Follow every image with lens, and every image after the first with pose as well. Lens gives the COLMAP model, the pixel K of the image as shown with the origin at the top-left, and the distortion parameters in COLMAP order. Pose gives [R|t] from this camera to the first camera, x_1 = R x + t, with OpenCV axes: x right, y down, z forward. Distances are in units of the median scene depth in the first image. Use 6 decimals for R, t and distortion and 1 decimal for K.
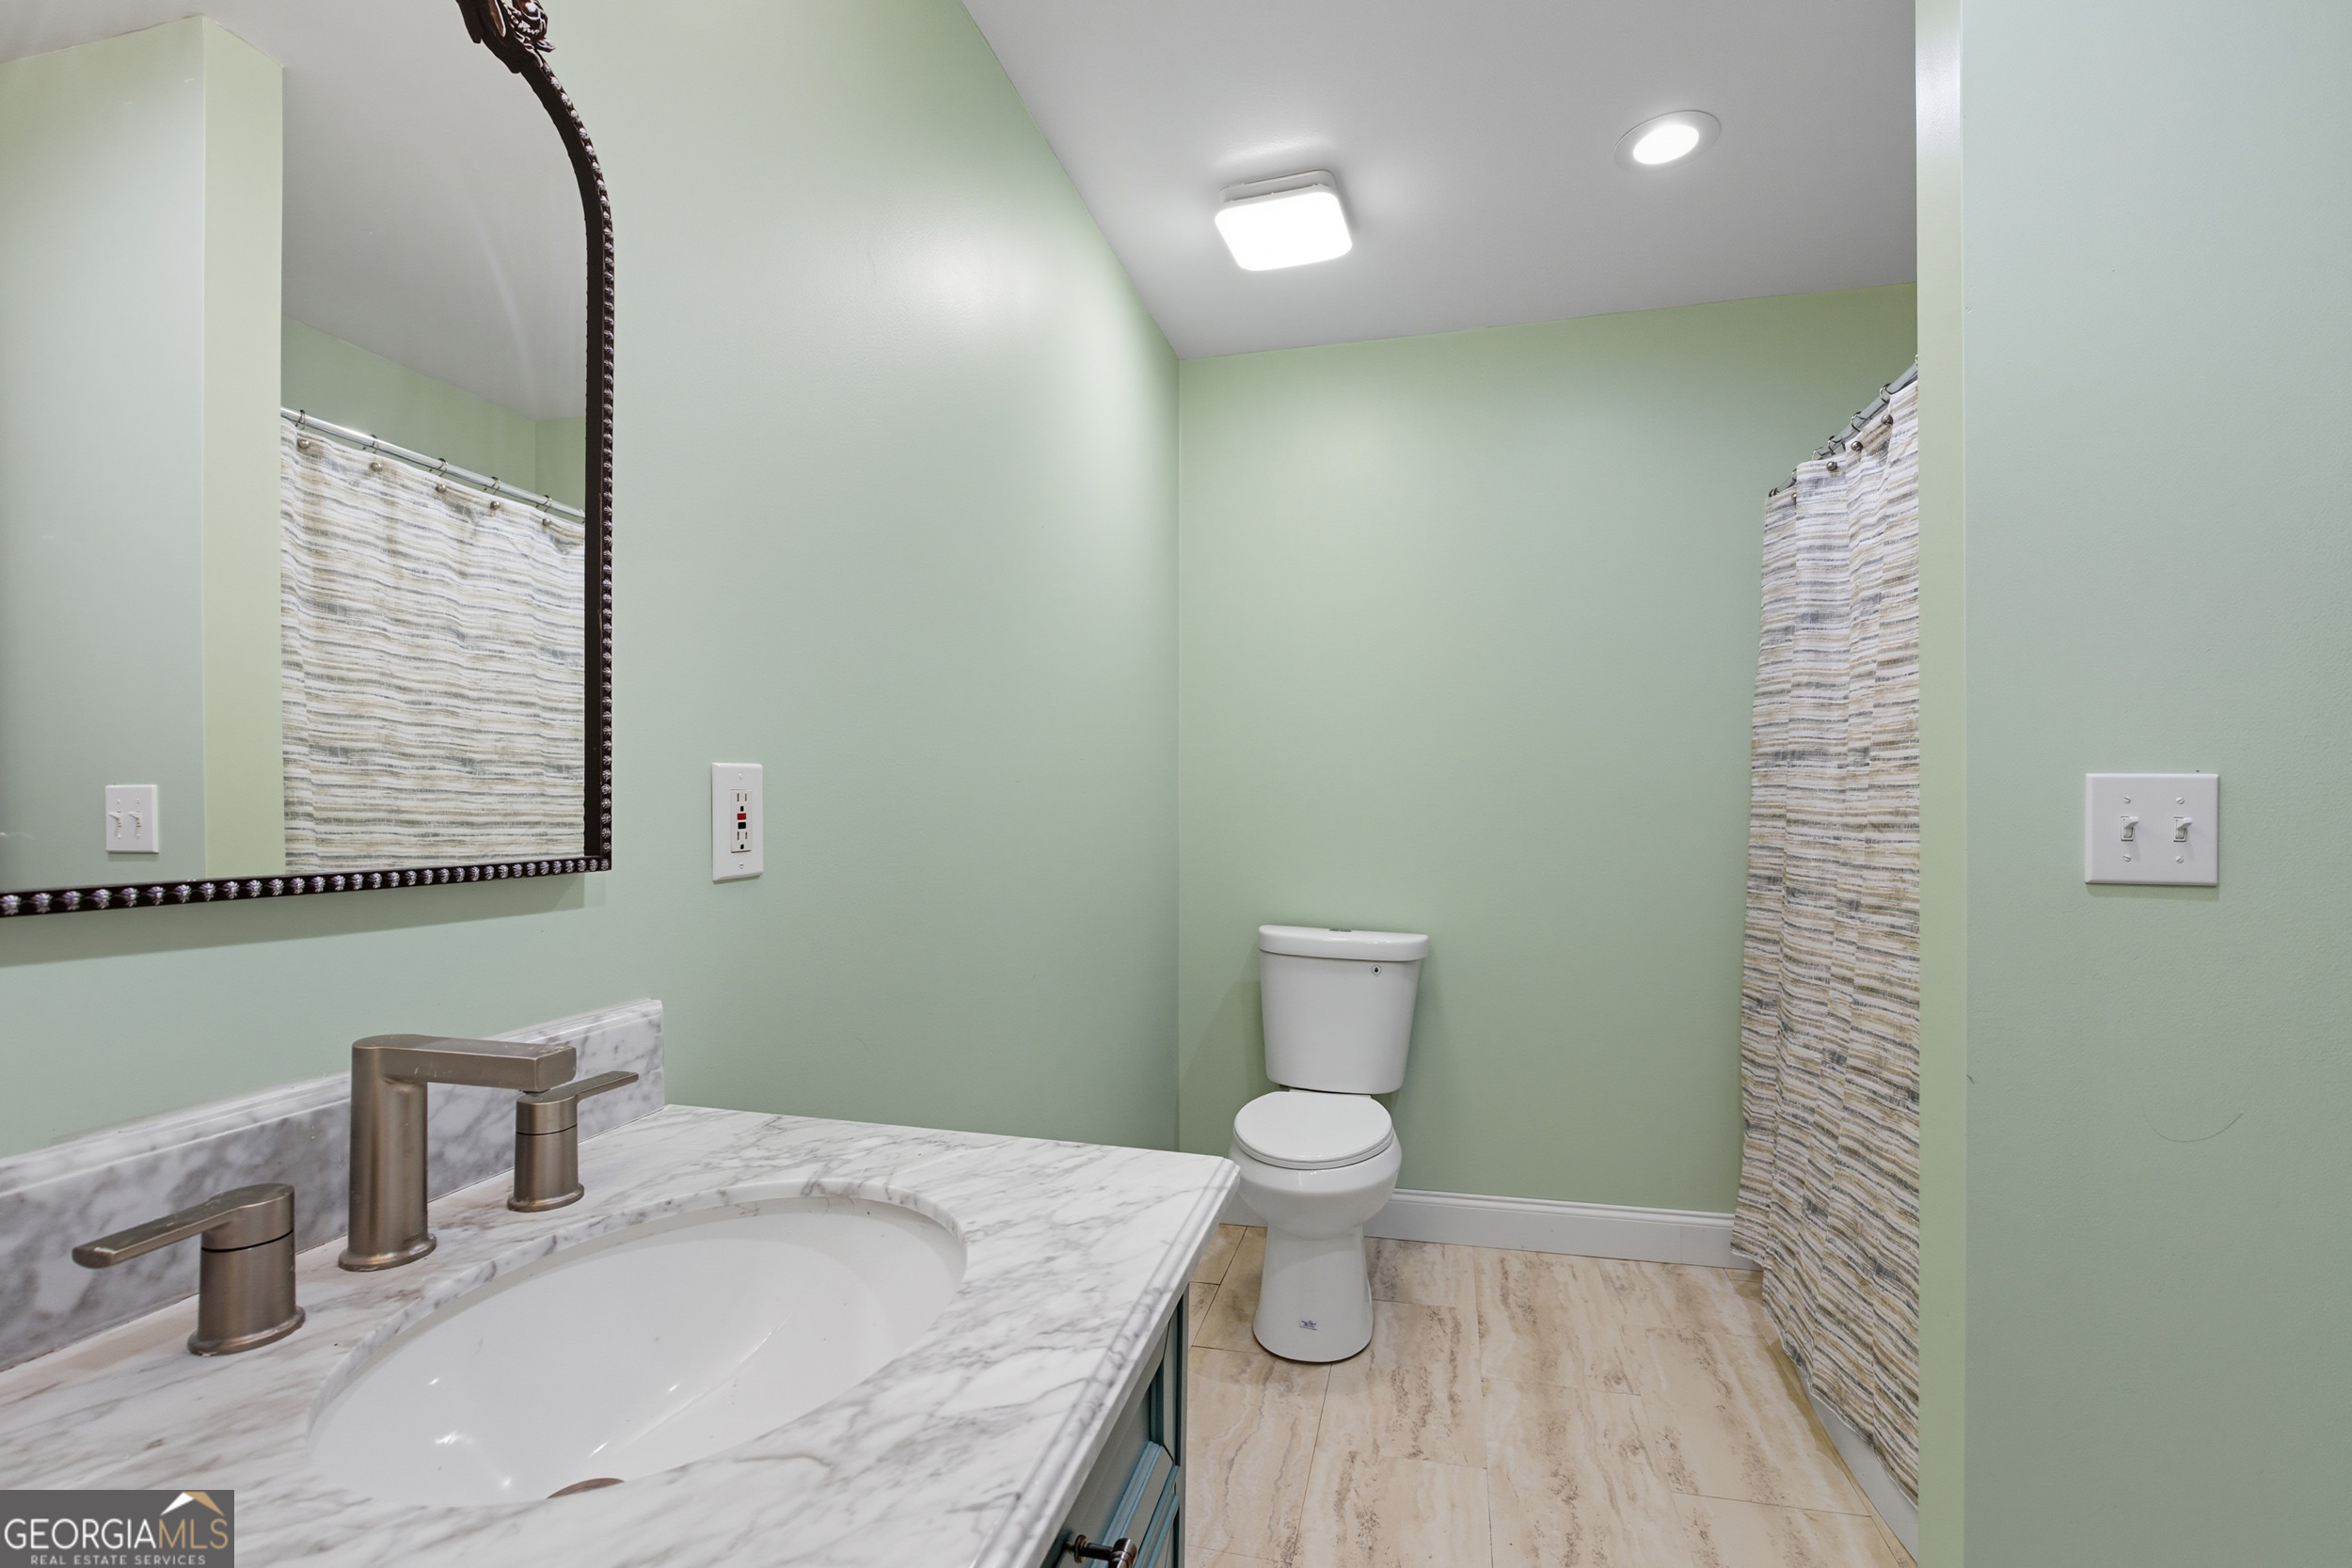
lens RADIAL K [[1074.5, 0, 1173.3], [0, 1074.5, 791.5], [0, 0, 1]] dist [0.000475, -0.000035]
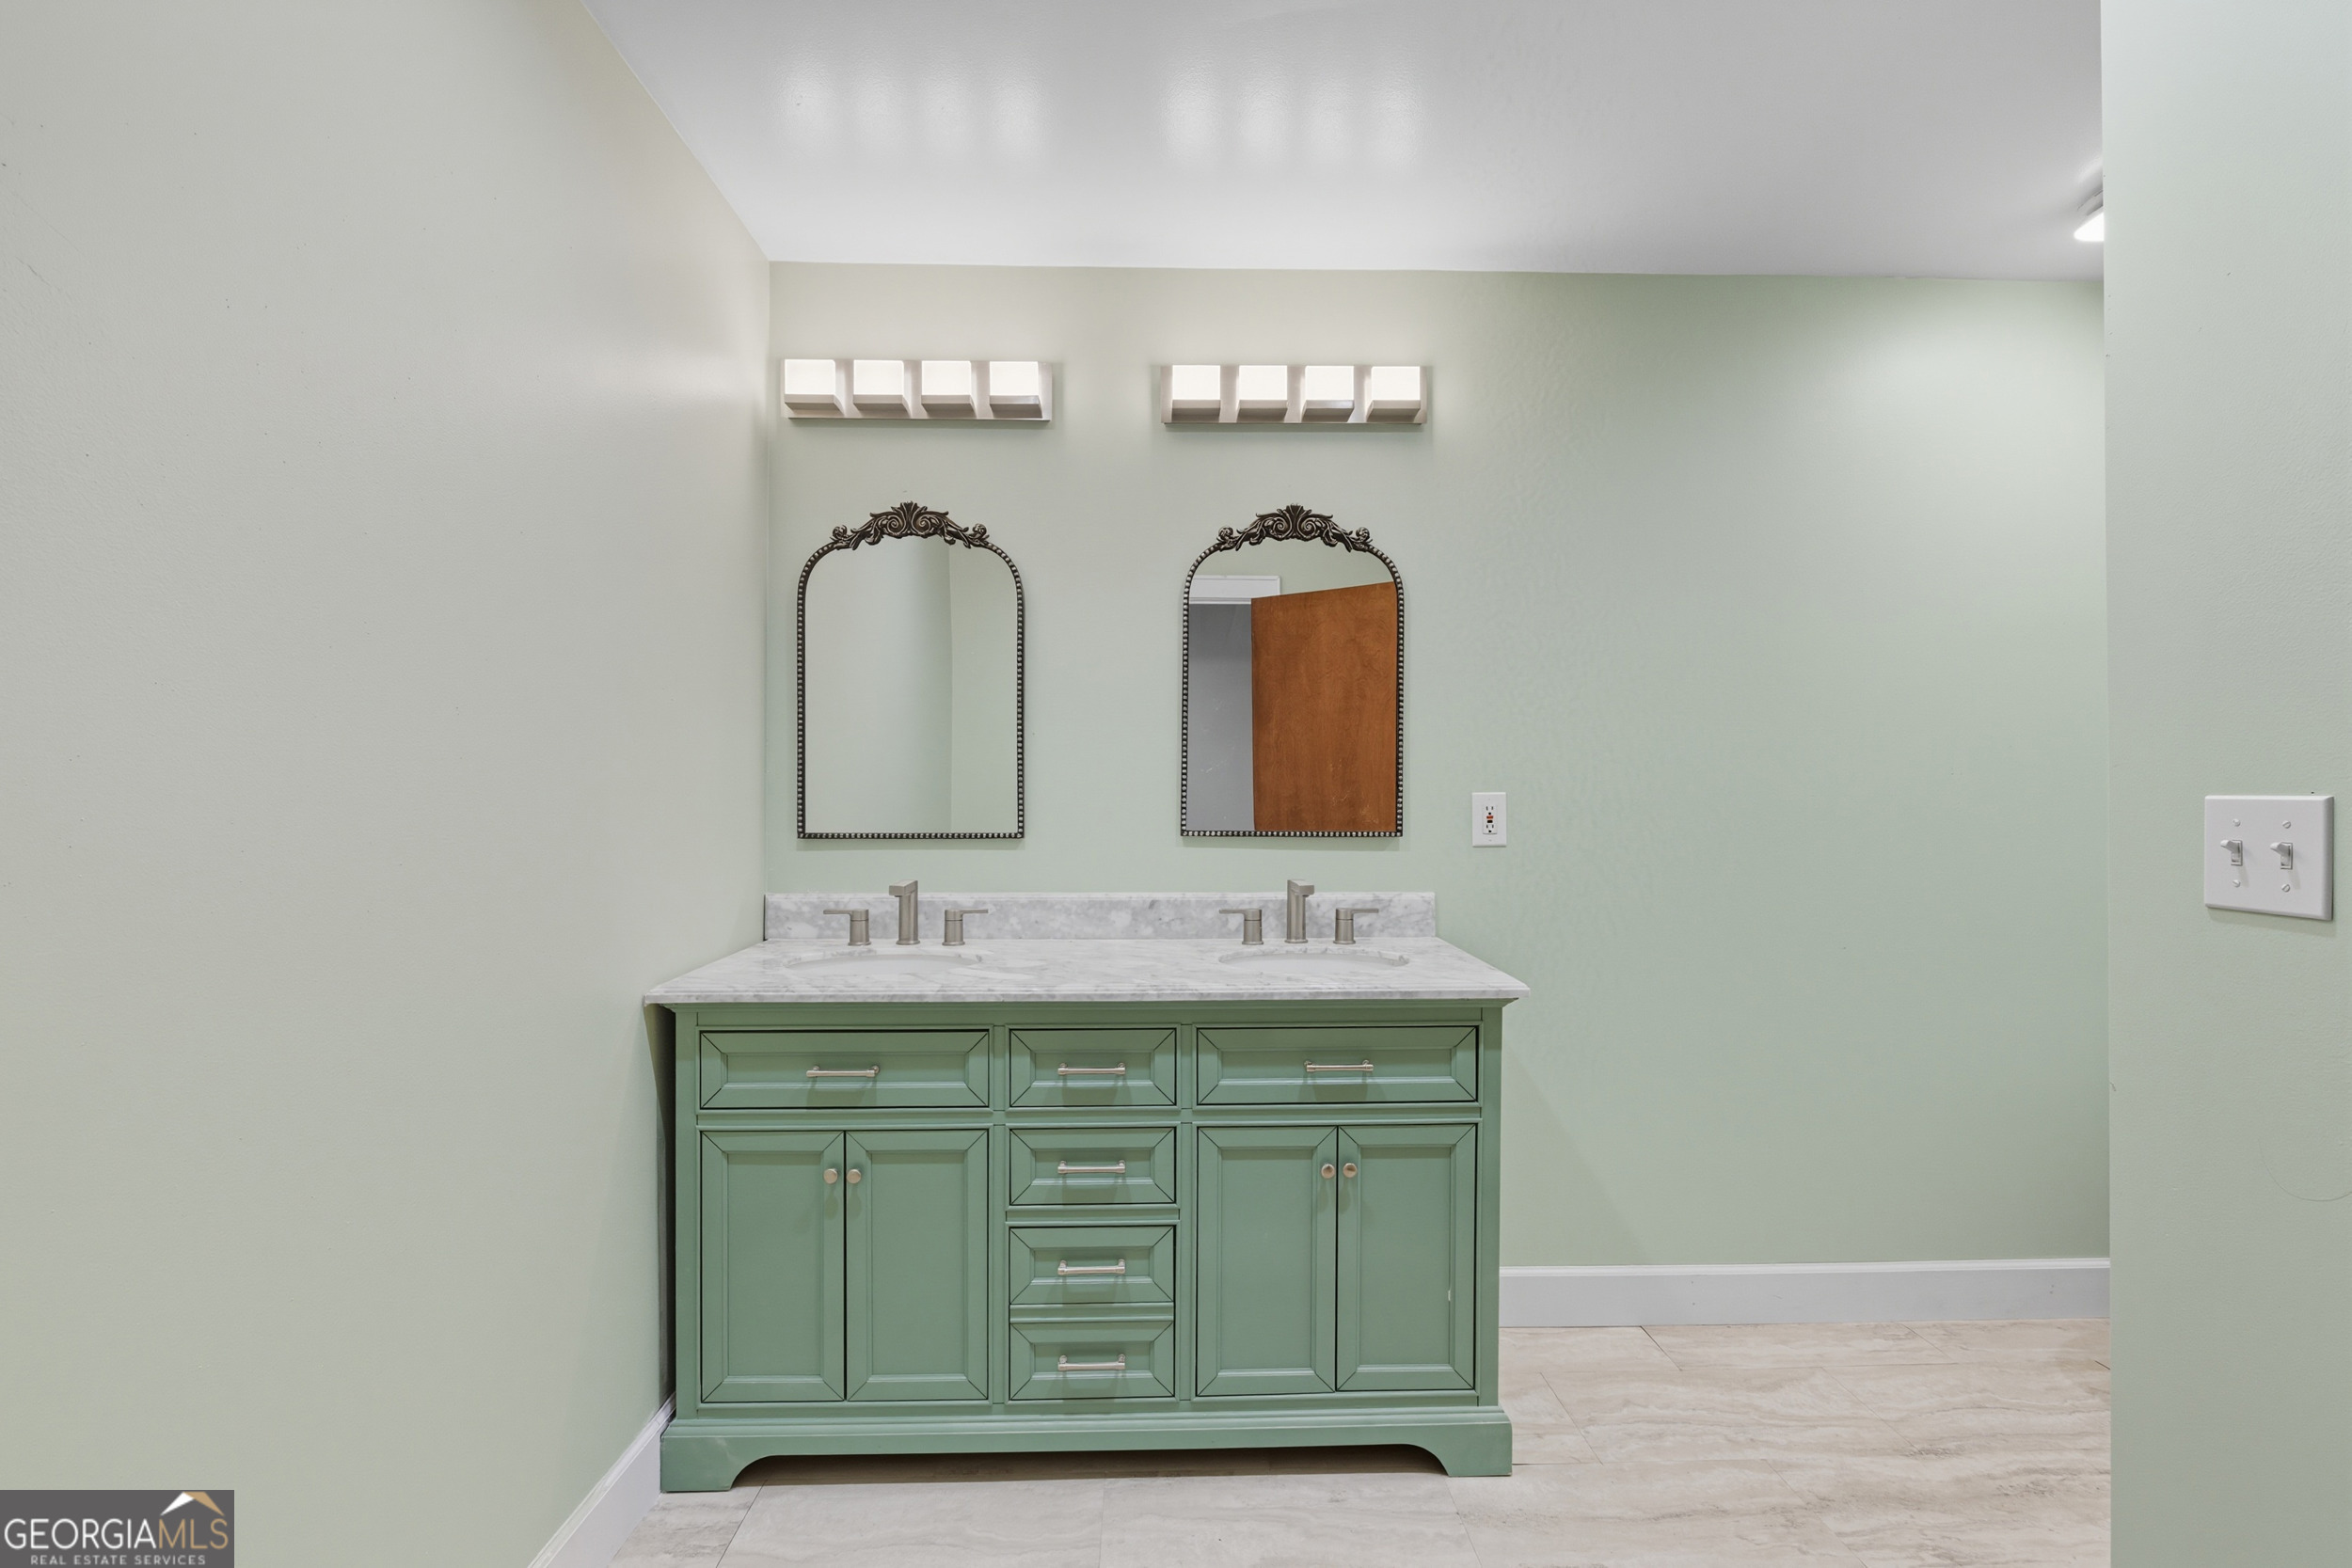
lens RADIAL K [[1074.5, 0, 1176.3], [0, 1074.5, 791.5], [0, 0, 1]] dist [0.000475, -0.000035]
pose [[0.258506, -0.007456, -0.965981, 1.574283], [0.004256, 0.999969, -0.006579, -0.017718], [0.966000, -0.002411, 0.258530, -0.165617]]
